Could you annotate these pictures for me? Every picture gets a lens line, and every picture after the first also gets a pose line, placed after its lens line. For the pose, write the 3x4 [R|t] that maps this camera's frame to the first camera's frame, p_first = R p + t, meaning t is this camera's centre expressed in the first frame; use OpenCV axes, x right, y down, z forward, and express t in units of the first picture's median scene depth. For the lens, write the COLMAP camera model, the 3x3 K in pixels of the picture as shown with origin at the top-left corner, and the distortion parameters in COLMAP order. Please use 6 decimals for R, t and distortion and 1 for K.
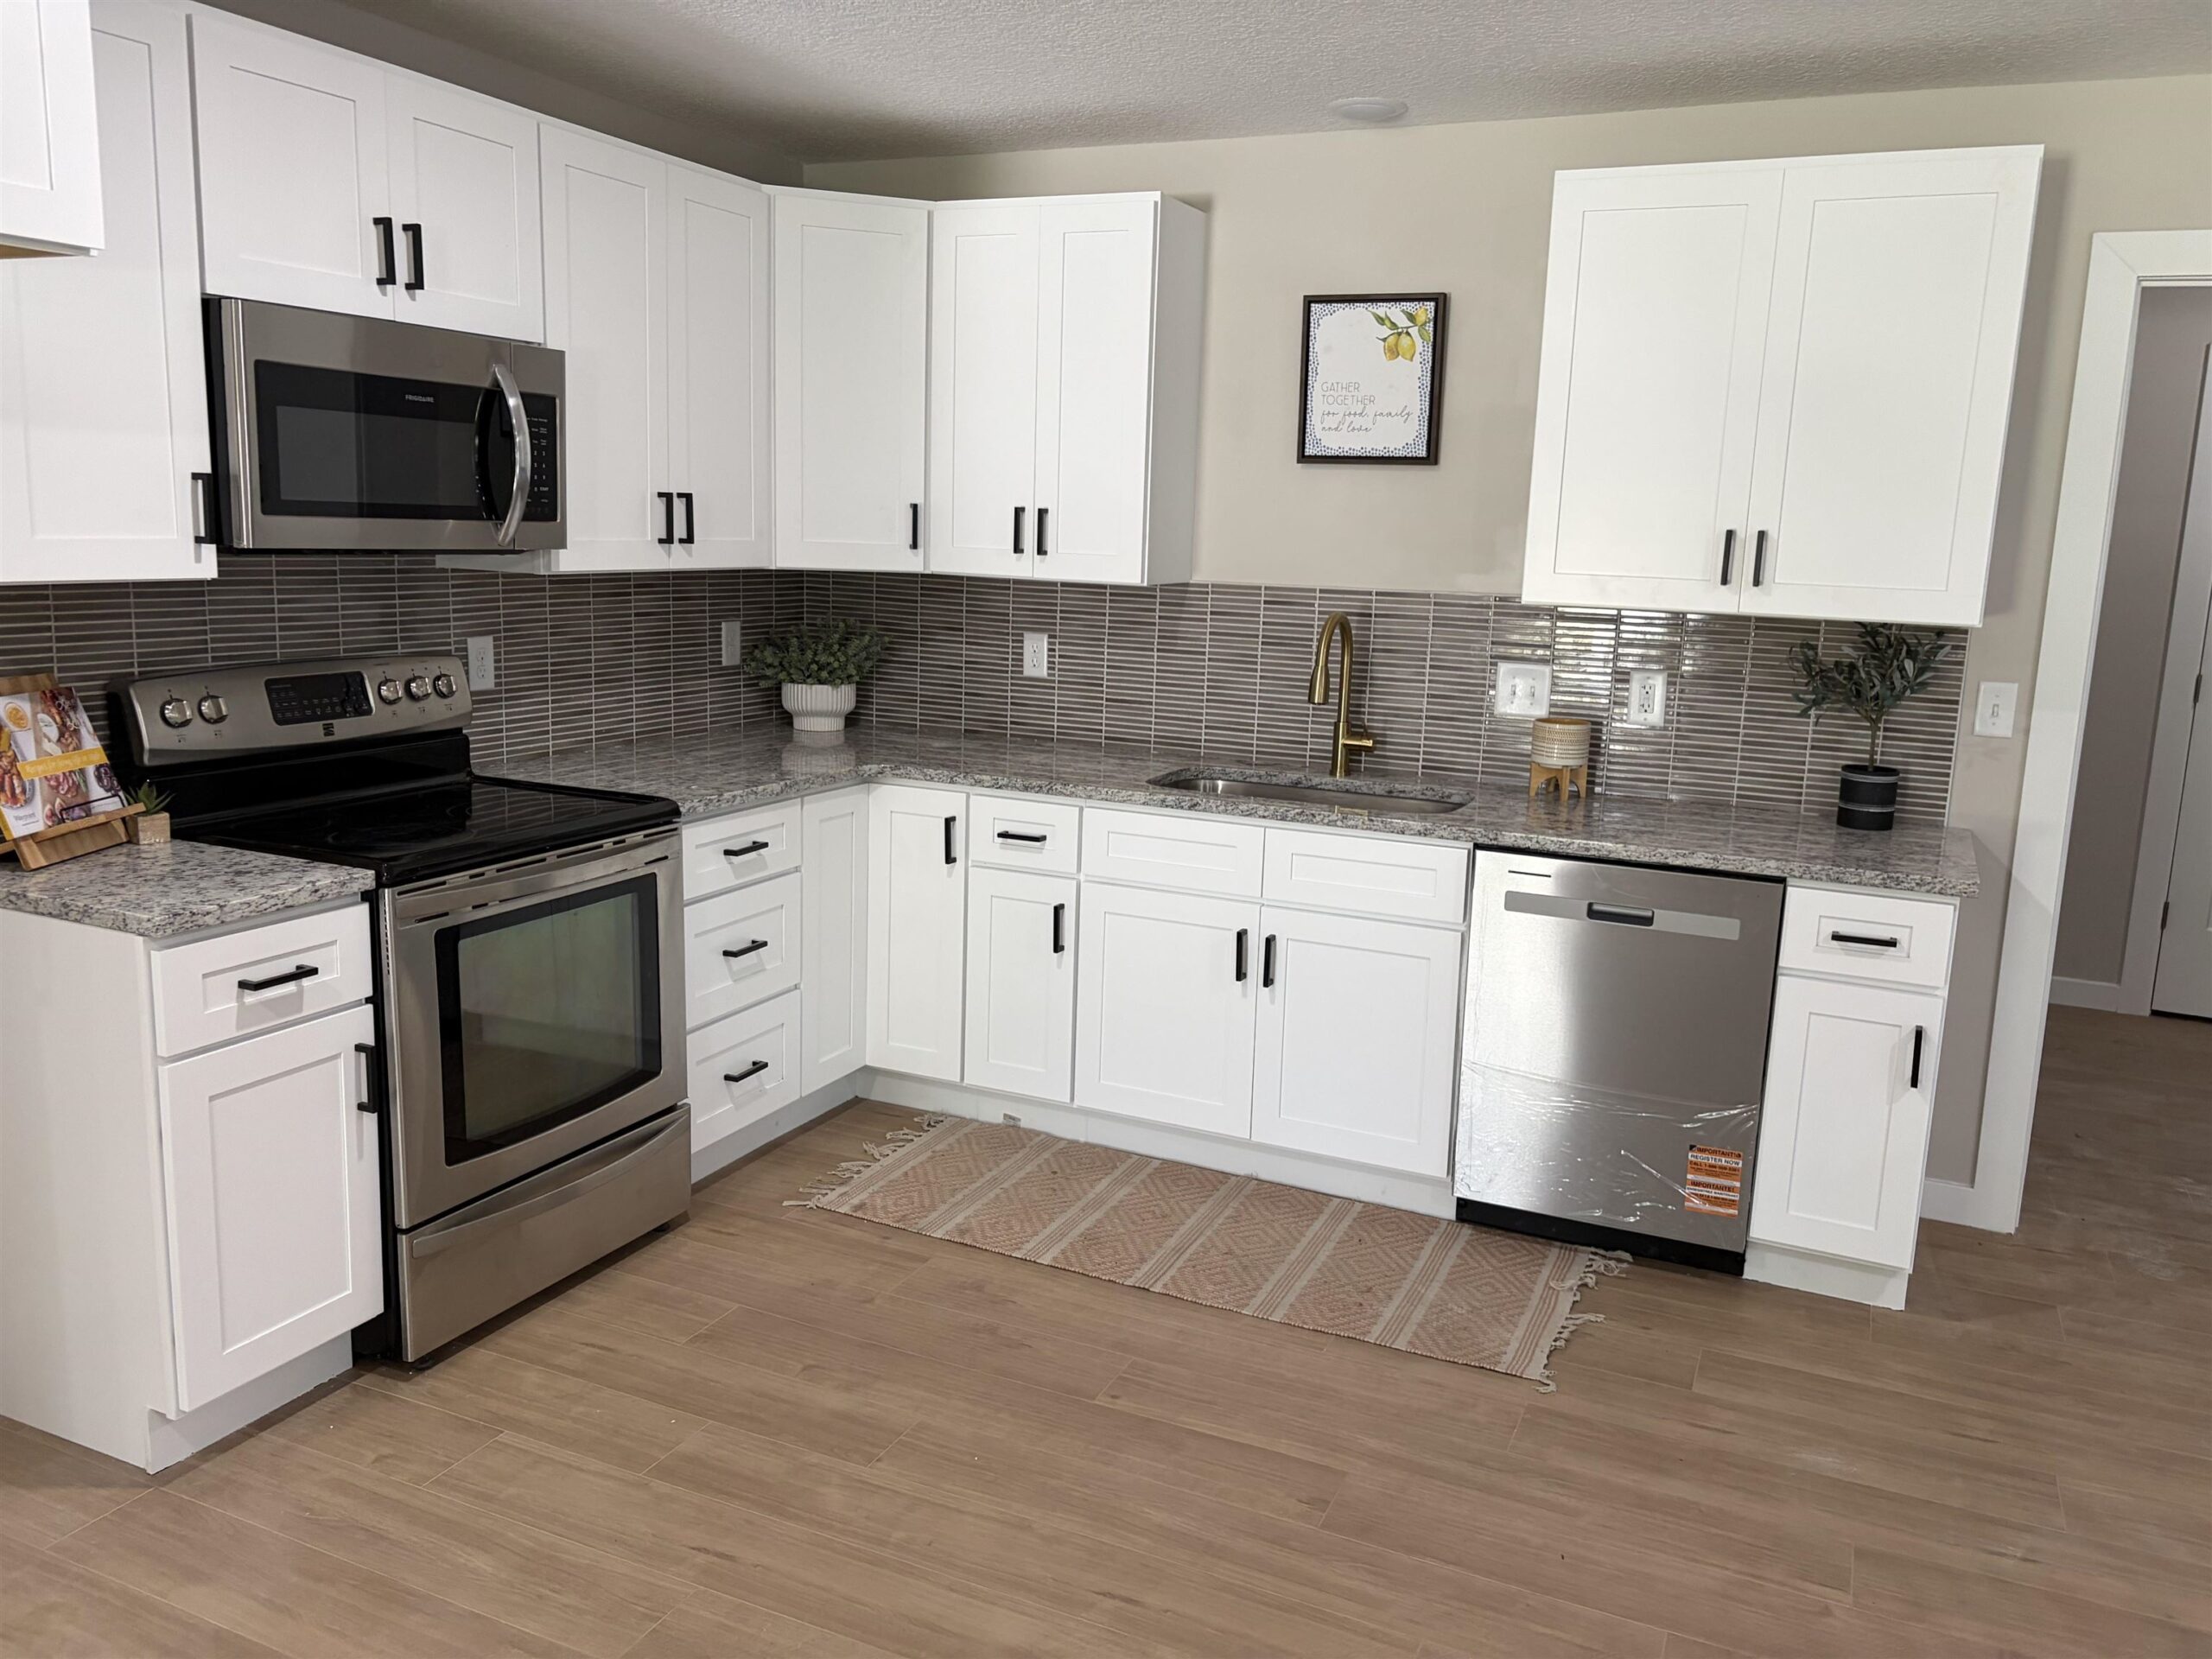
lens RADIAL K [[1681.0, 0, 1127.0], [0, 1681.0, 812.1], [0, 0, 1]] dist [0.066817, -0.082061]
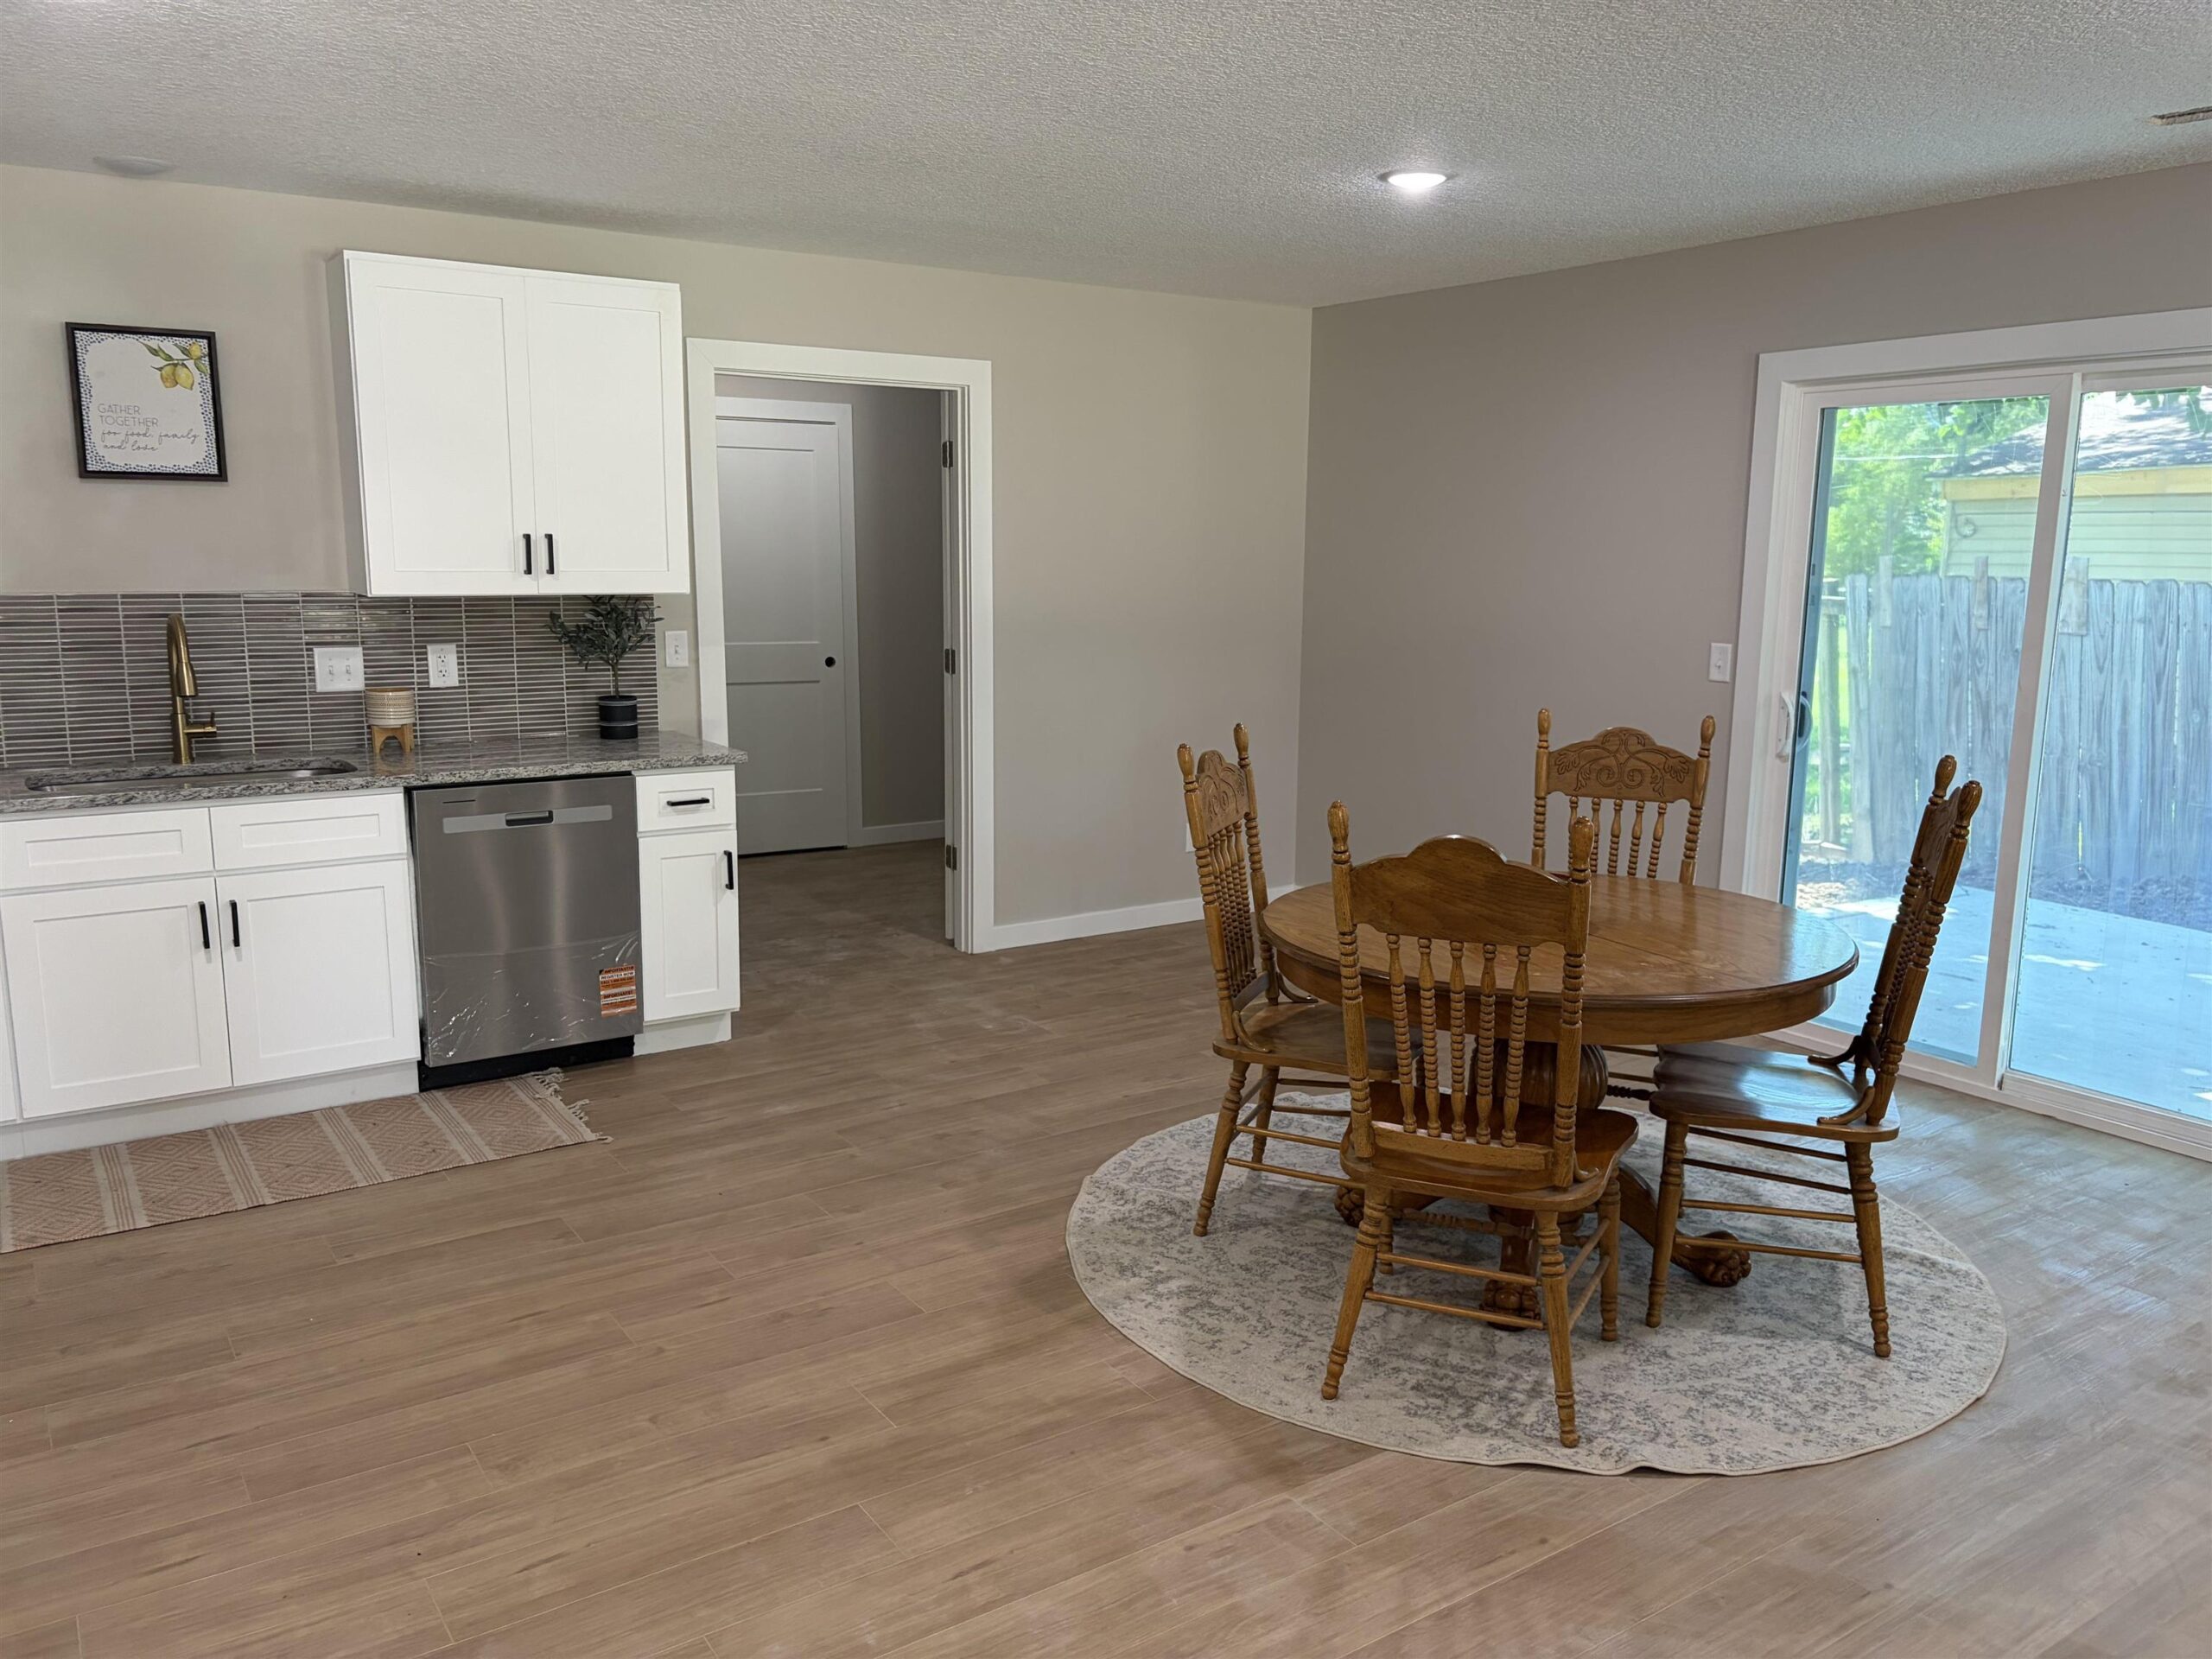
lens RADIAL K [[1673.2, 0, 1128.8], [0, 1673.2, 837.0], [0, 0, 1]] dist [0.009449, 0.004320]
pose [[0.519594, -0.179366, 0.835374, -0.544590], [0.156388, 0.981165, 0.113398, -0.002365], [-0.839979, 0.071721, 0.537858, -0.122016]]
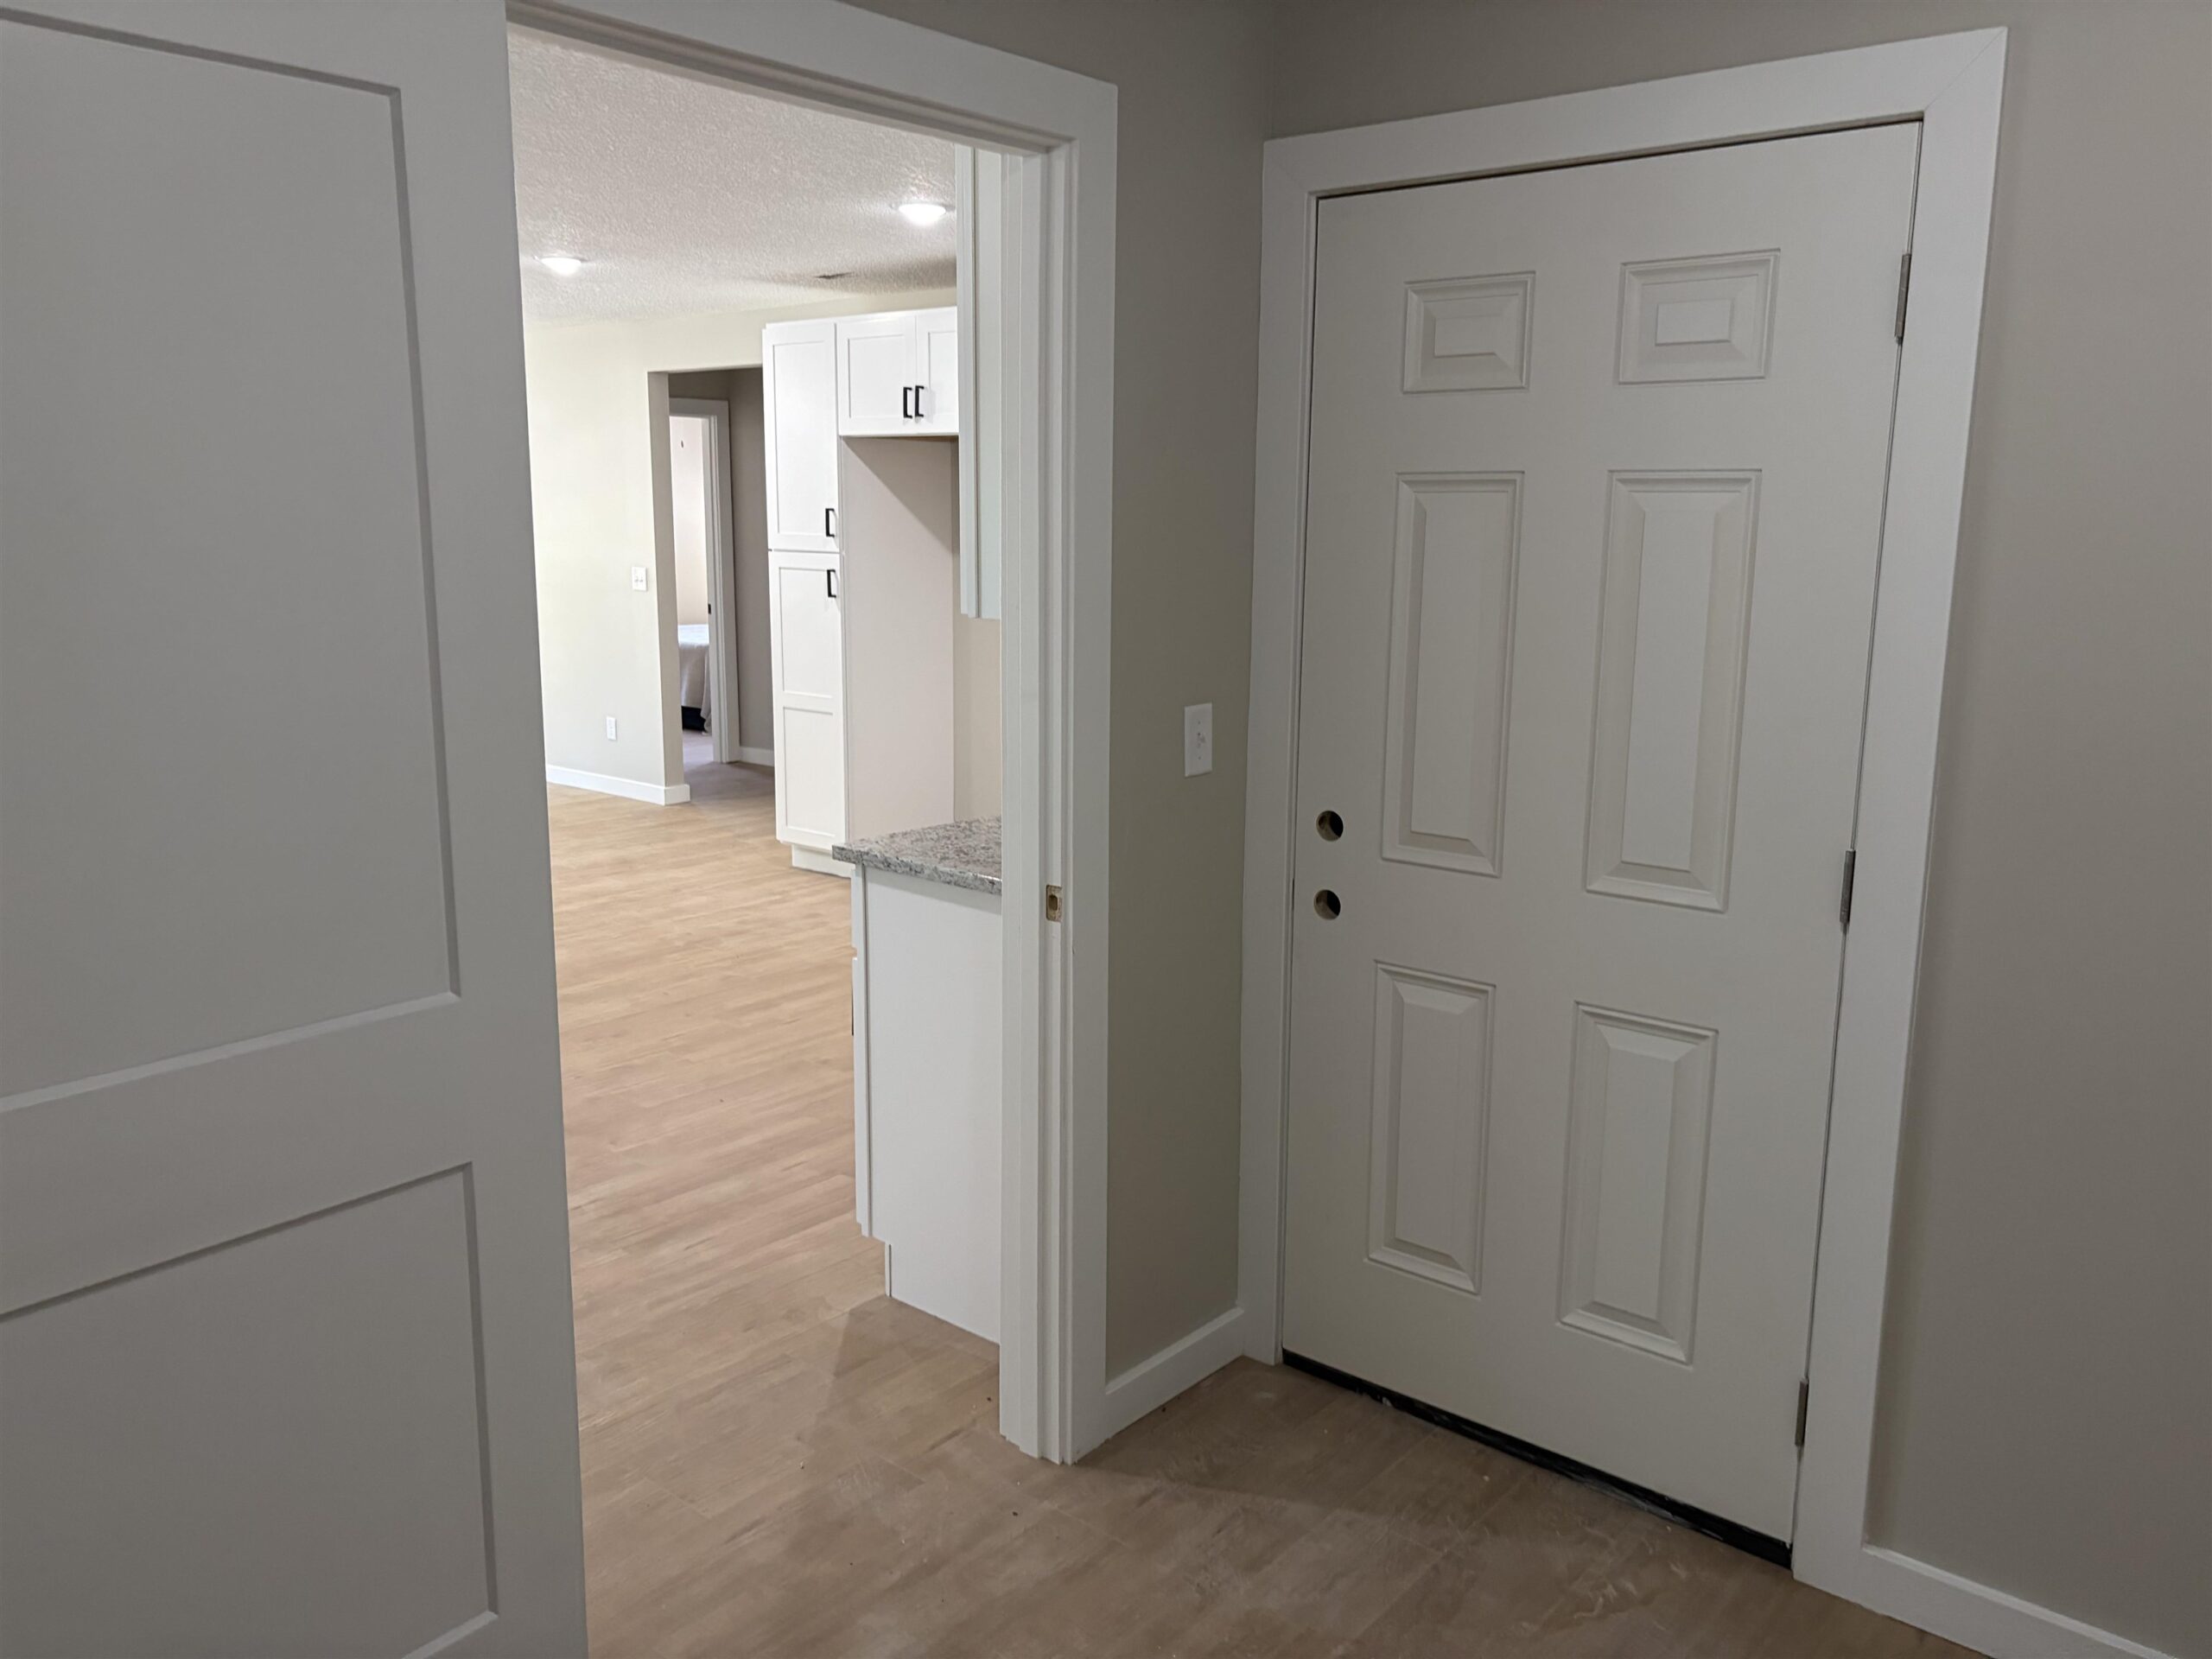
lens RADIAL K [[1678.1, 0, 1126.4], [0, 1678.1, 818.0], [0, 0, 1]] dist [0.051396, -0.050296]
pose [[-0.267102, 0.140820, -0.953324, 1.228613], [-0.185655, 0.963214, 0.194298, -0.181079], [0.945616, 0.228887, -0.231132, 1.203686]]
